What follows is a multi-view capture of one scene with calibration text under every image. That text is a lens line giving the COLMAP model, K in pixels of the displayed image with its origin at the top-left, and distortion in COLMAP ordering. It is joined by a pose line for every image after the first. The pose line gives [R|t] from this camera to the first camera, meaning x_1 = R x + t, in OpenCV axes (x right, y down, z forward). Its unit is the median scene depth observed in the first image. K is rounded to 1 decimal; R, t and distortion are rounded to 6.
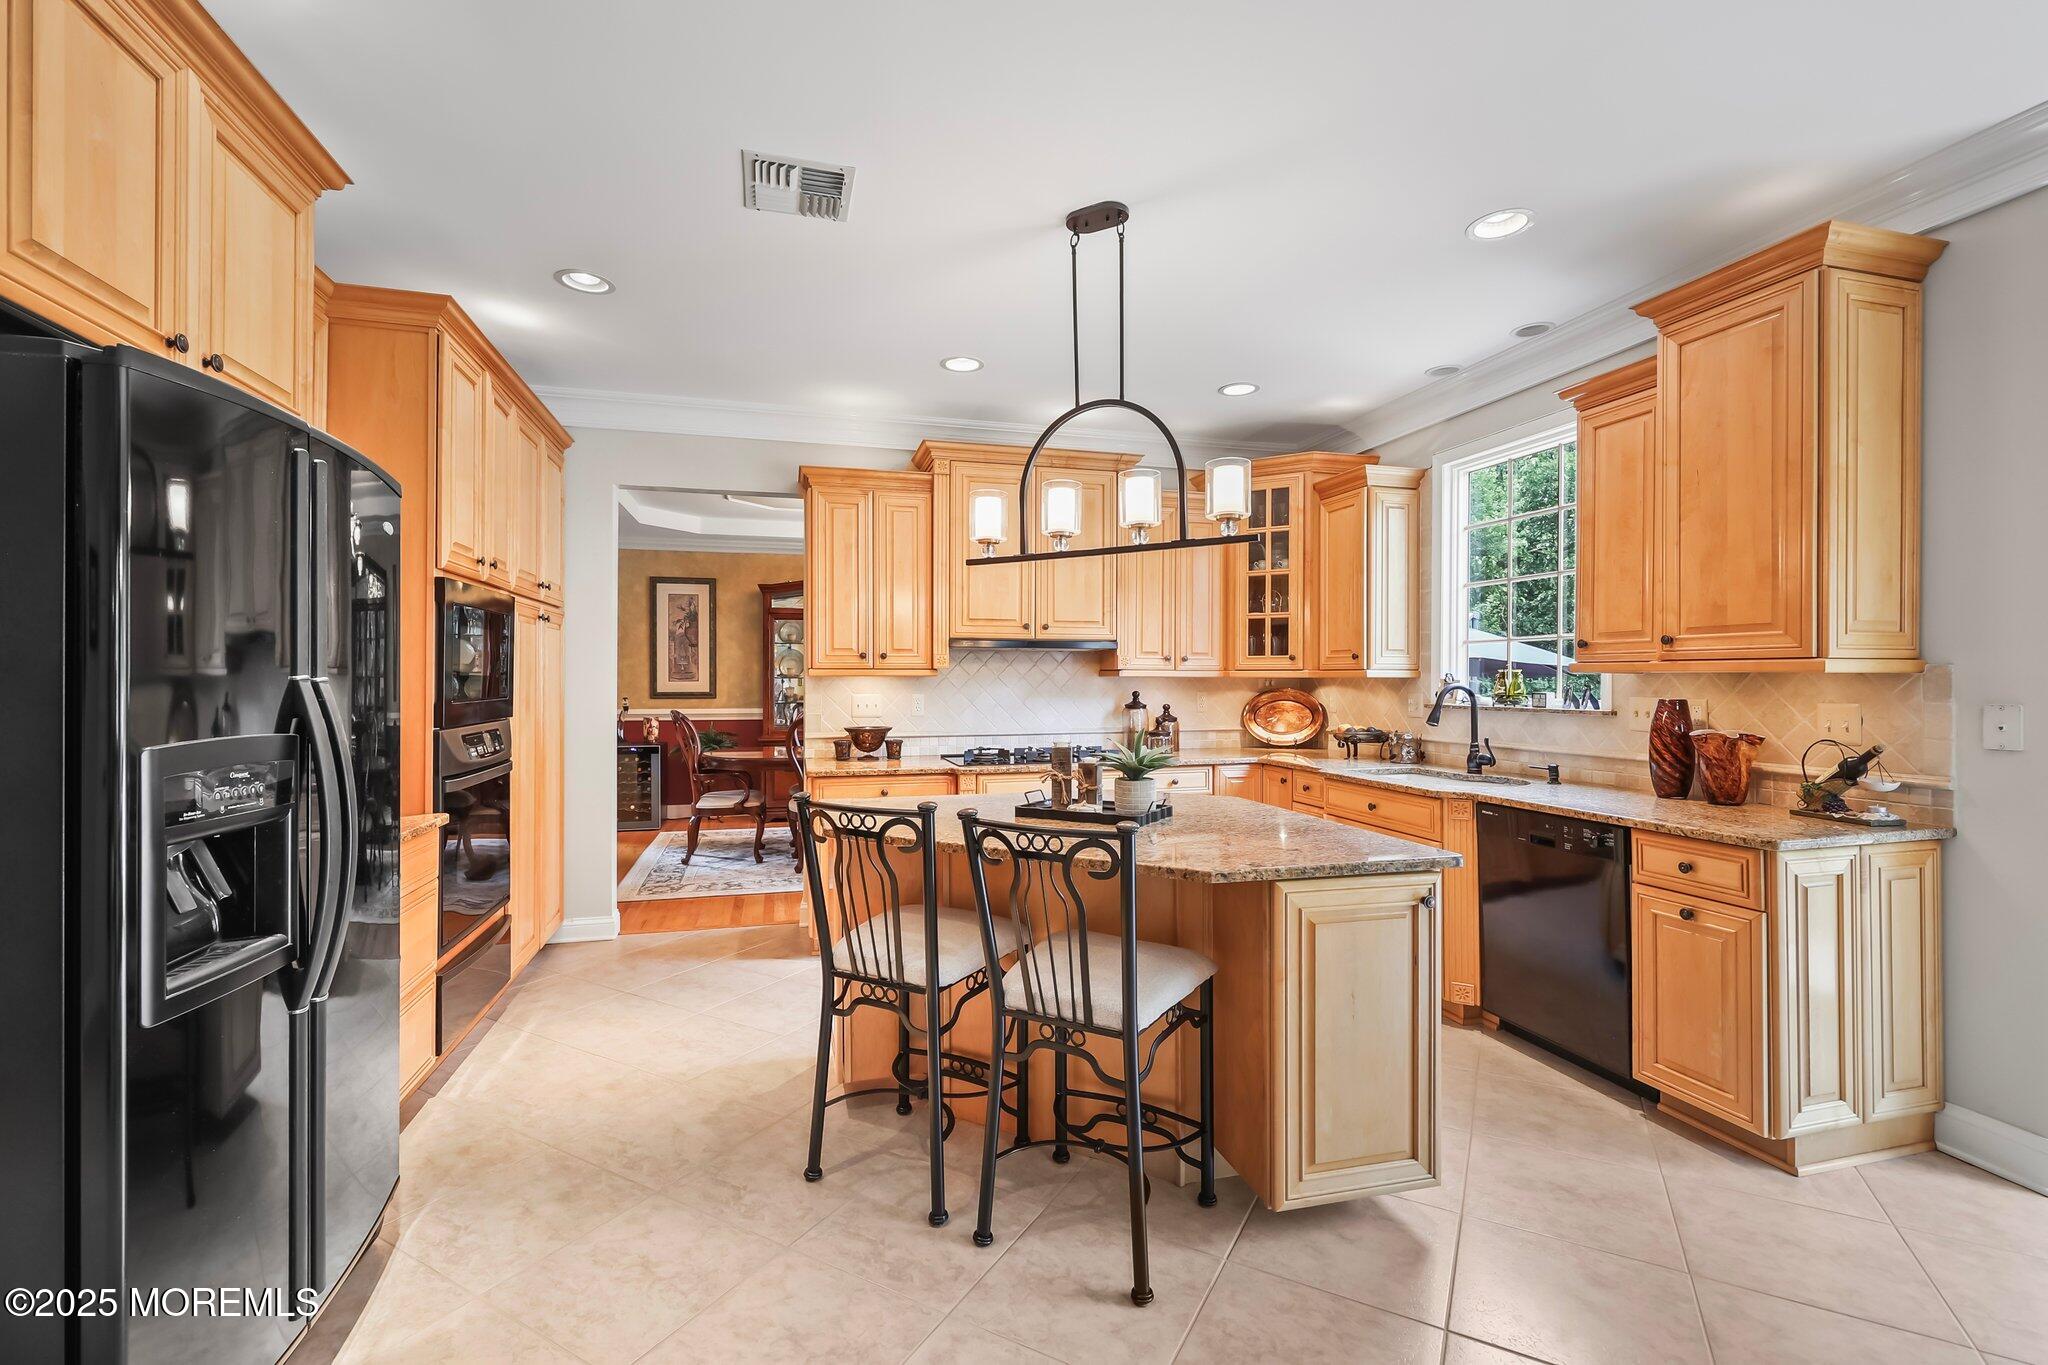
lens RADIAL K [[884.2, 0, 1022.0], [0, 884.2, 679.8], [0, 0, 1]] dist [0.001429, -0.000128]
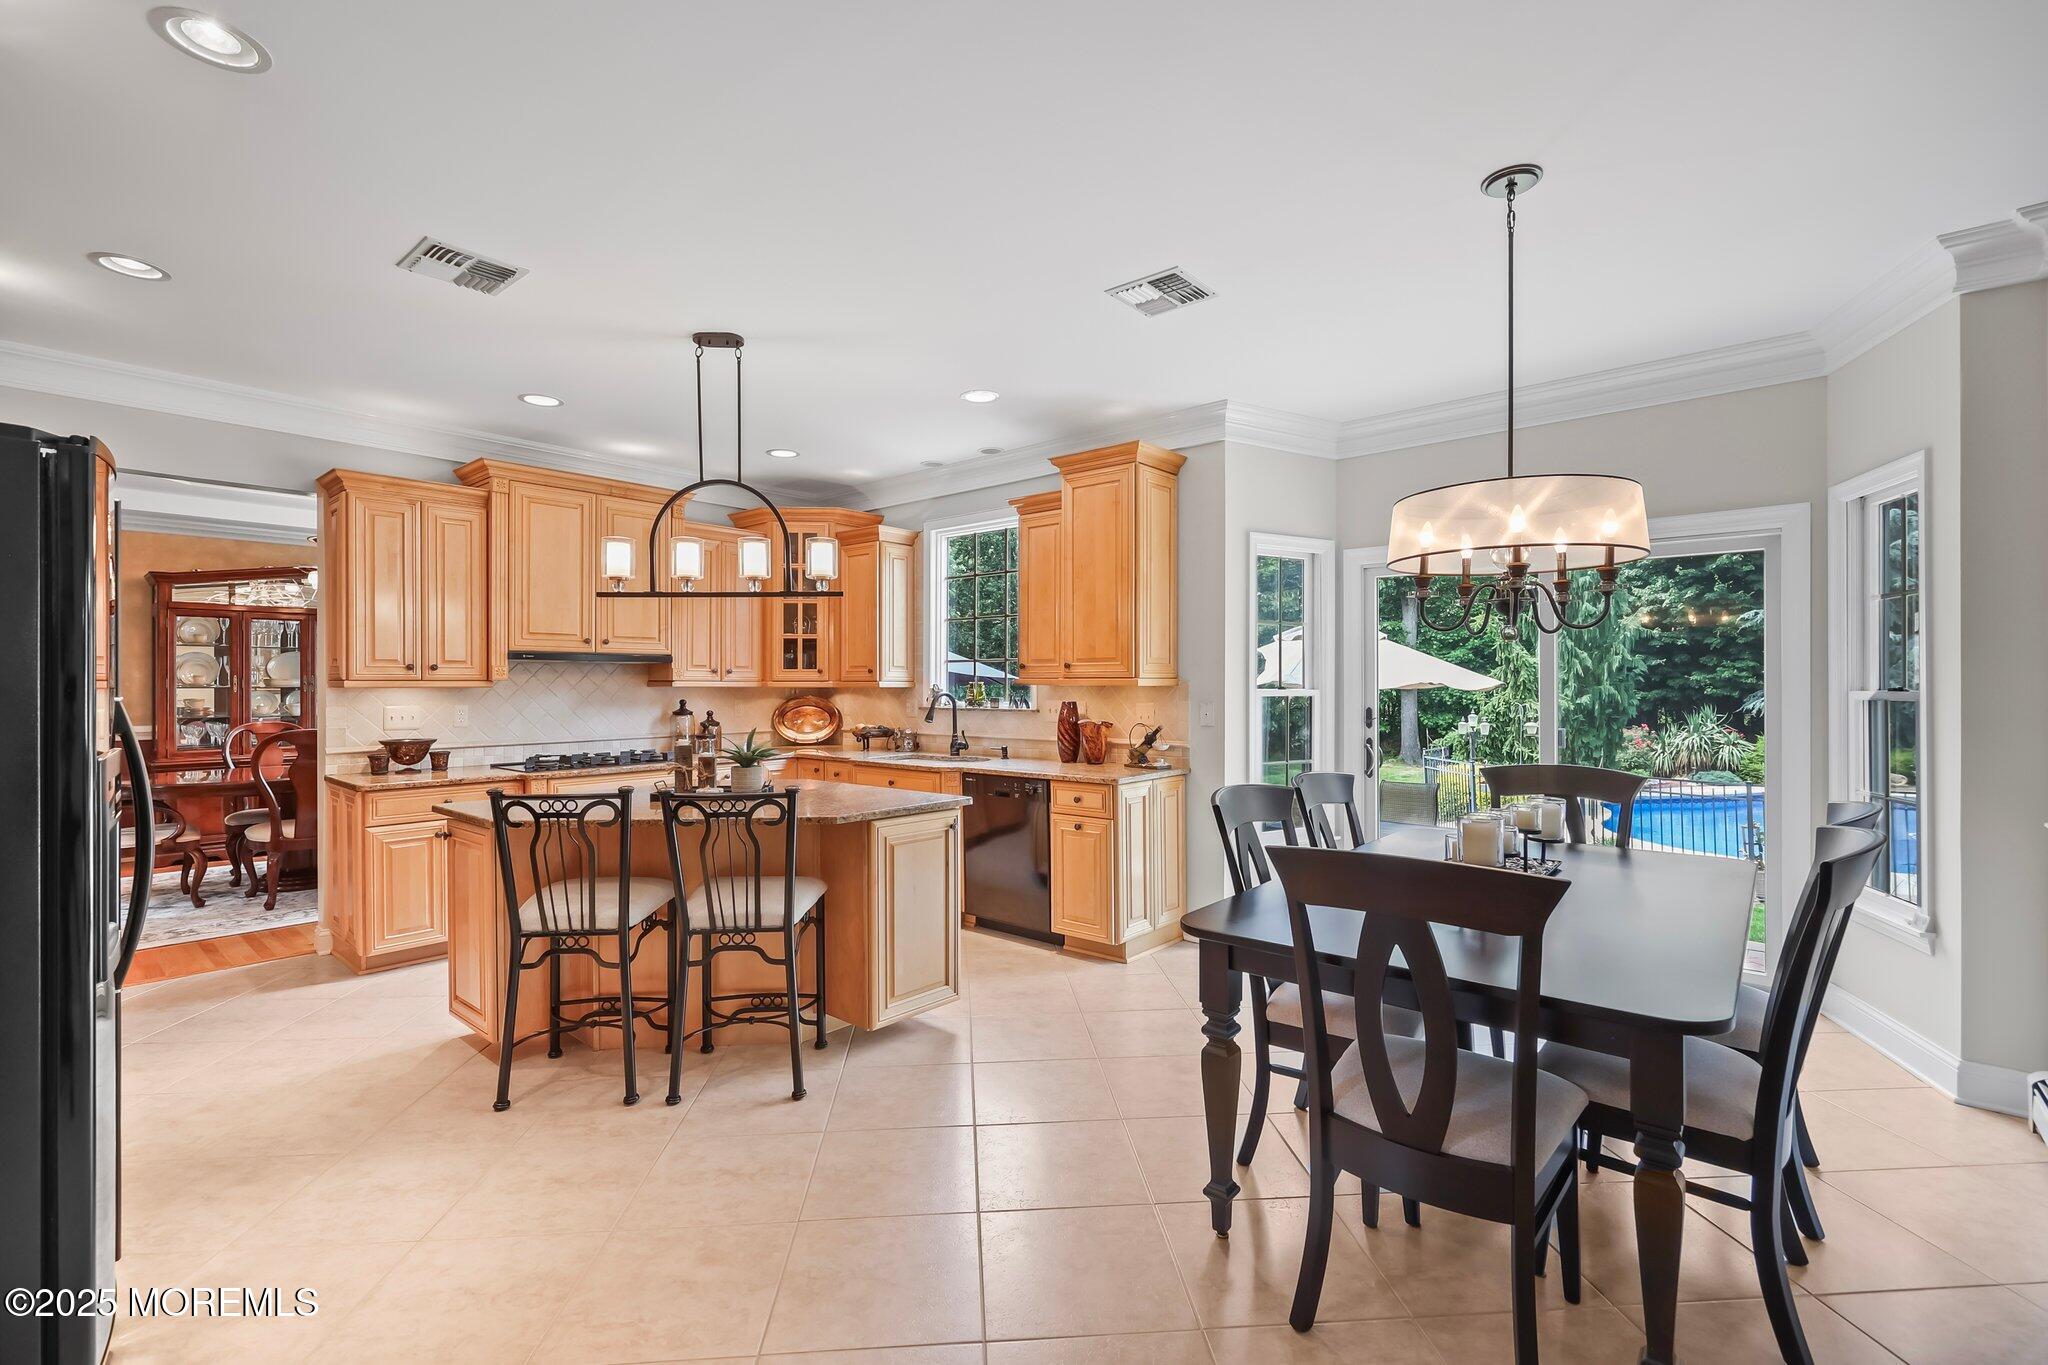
lens RADIAL K [[900.5, 0, 1014.3], [0, 900.5, 685.7], [0, 0, 1]] dist [-0.001693, -0.000147]
pose [[0.833958, -0.002802, 0.551821, -0.253279], [0.002233, 0.999996, 0.001702, -0.010015], [-0.551823, -0.000188, 0.833961, -0.313013]]
